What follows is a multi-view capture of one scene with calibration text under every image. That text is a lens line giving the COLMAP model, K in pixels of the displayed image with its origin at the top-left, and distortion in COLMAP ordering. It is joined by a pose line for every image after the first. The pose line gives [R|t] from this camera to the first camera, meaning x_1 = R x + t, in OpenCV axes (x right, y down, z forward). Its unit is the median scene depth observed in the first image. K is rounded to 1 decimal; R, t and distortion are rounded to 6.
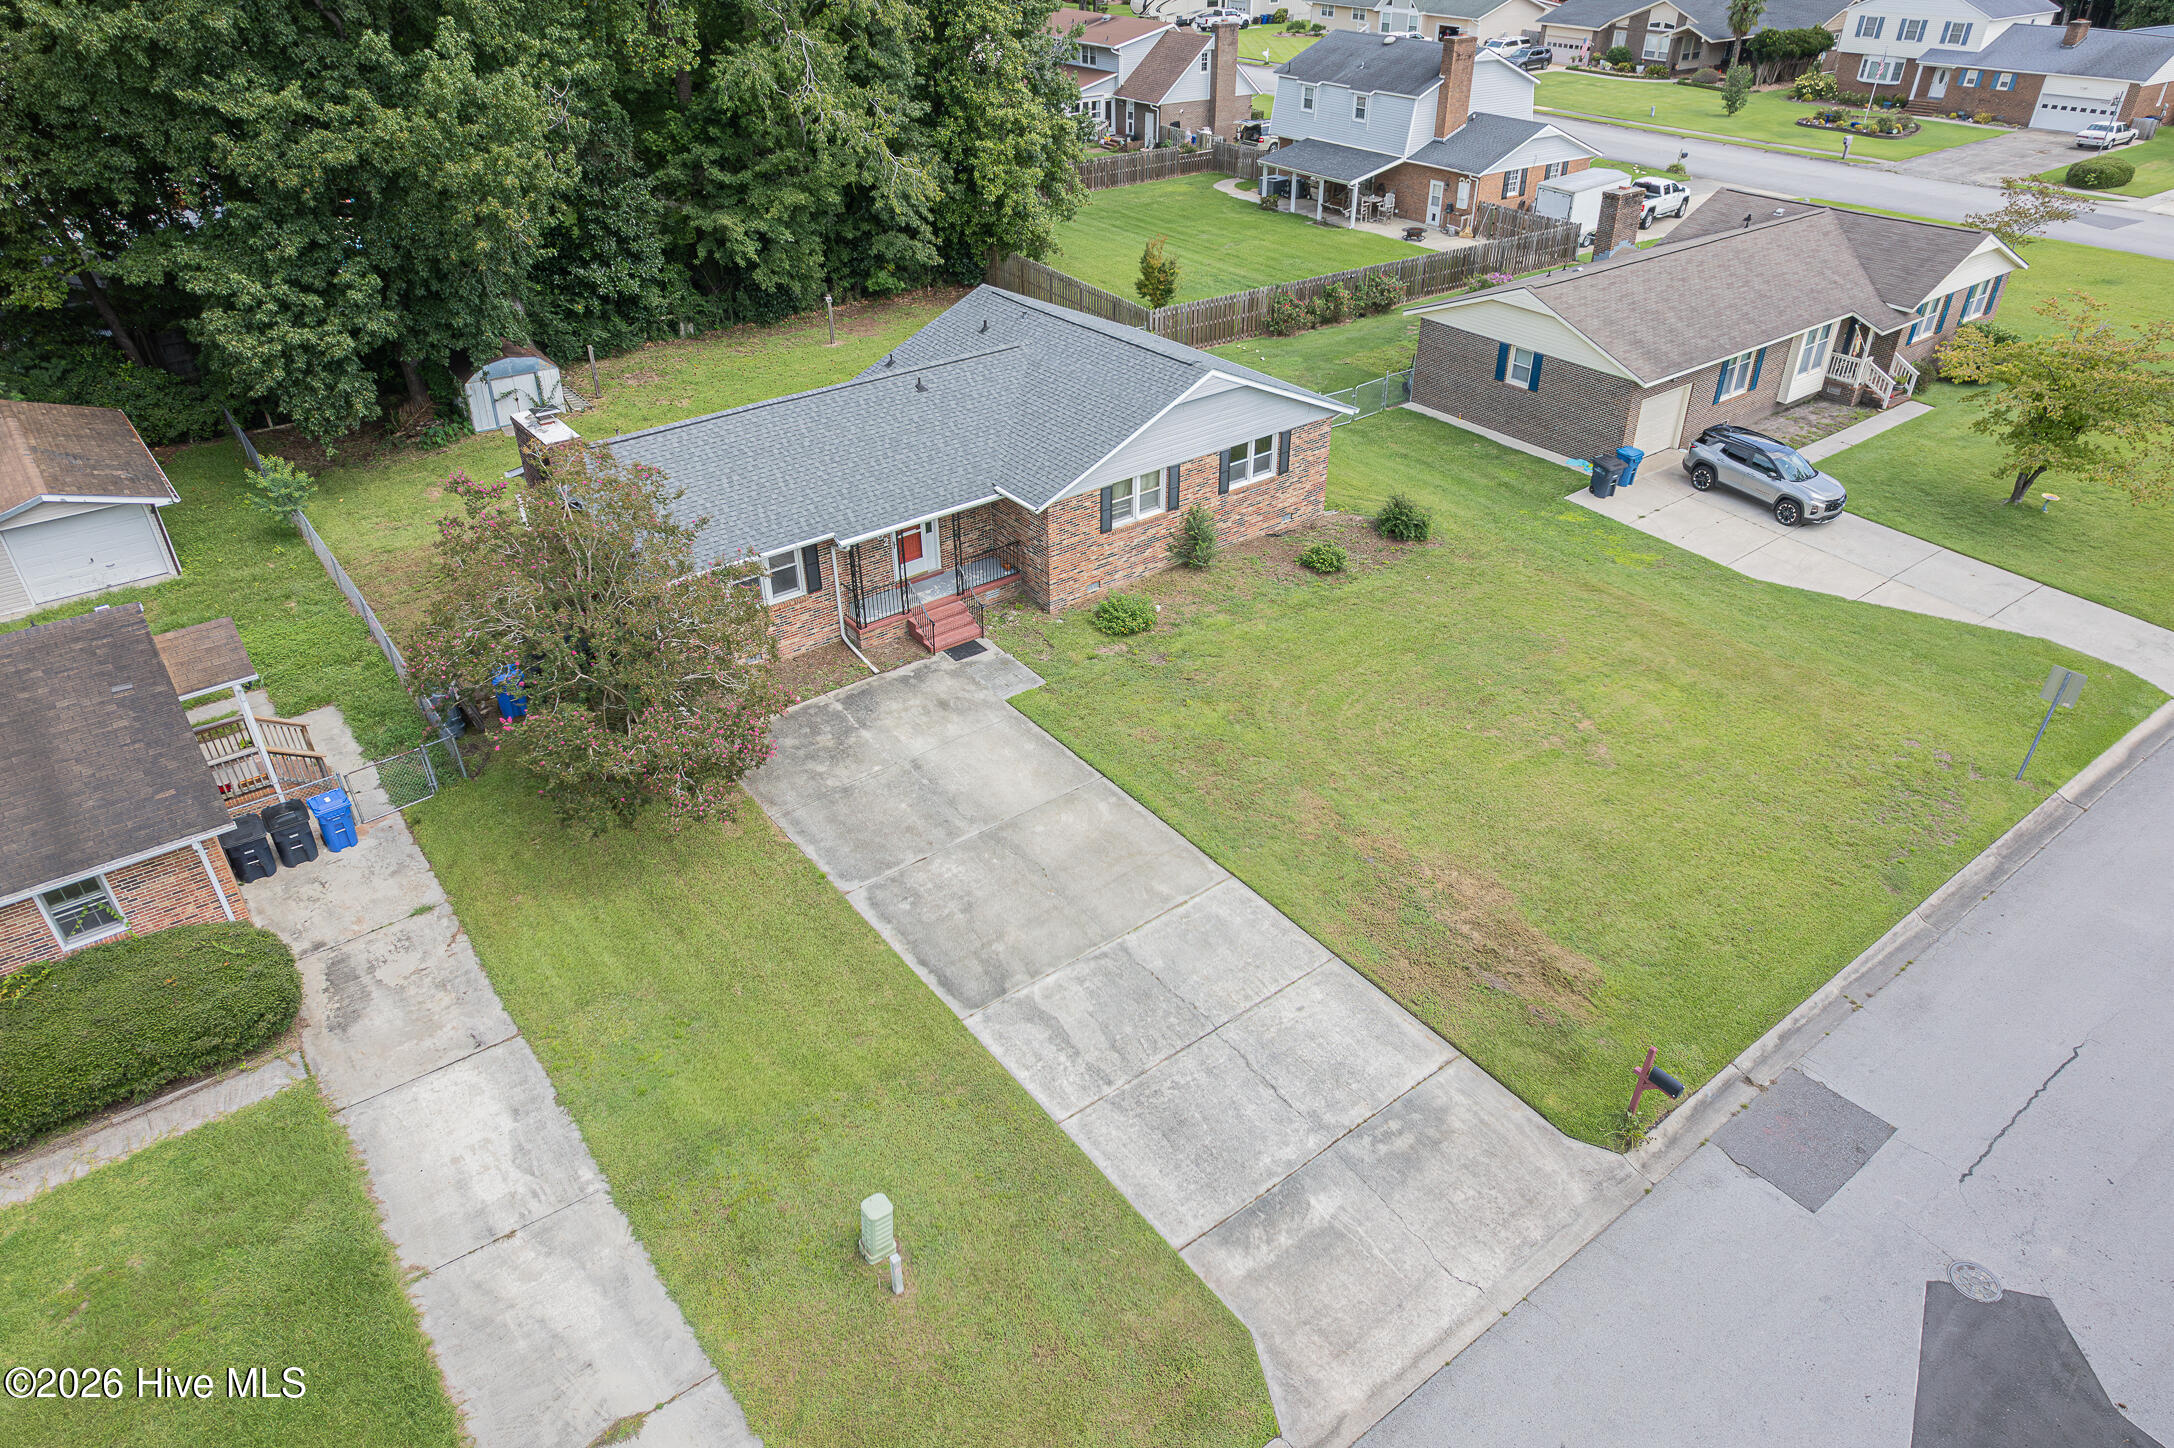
lens RADIAL K [[1385.3, 0, 1089.7], [0, 1385.3, 734.4], [0, 0, 1]] dist [-0.074122, 0.080242]
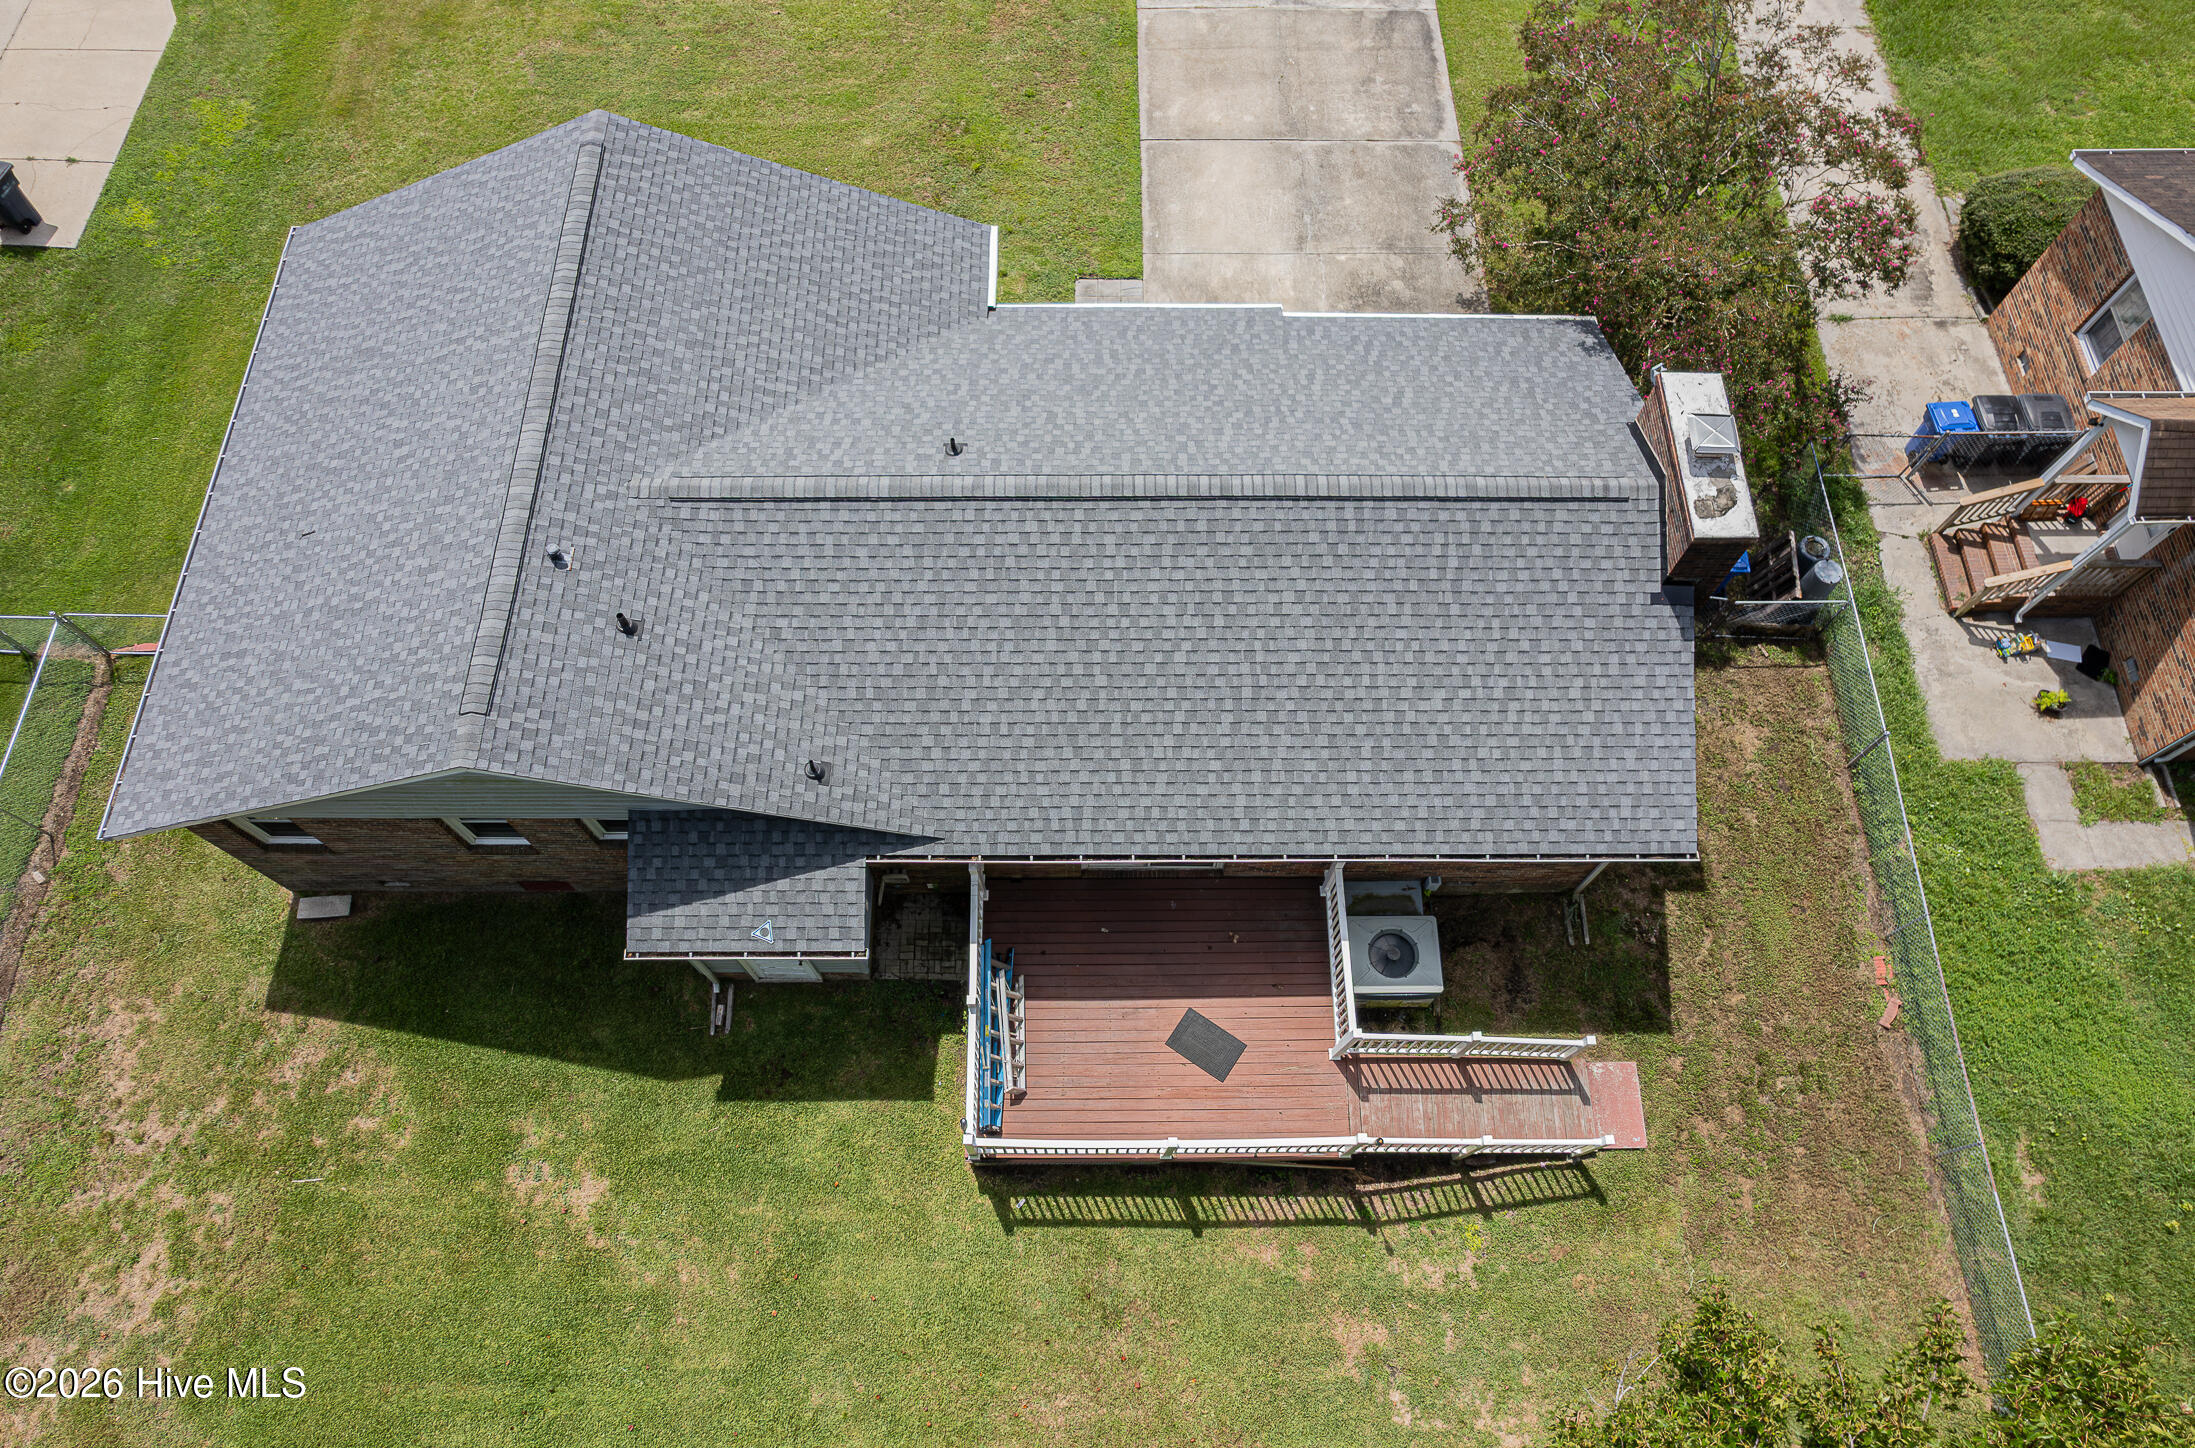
lens RADIAL K [[1412.0, 0, 1103.2], [0, 1412.0, 735.3], [0, 0, 1]] dist [-0.080767, 0.090661]
pose [[-0.792469, -0.553061, 0.257131, -0.352899], [0.331369, -0.036483, 0.942796, -0.716005], [-0.512043, 0.832342, 0.212179, 0.940177]]
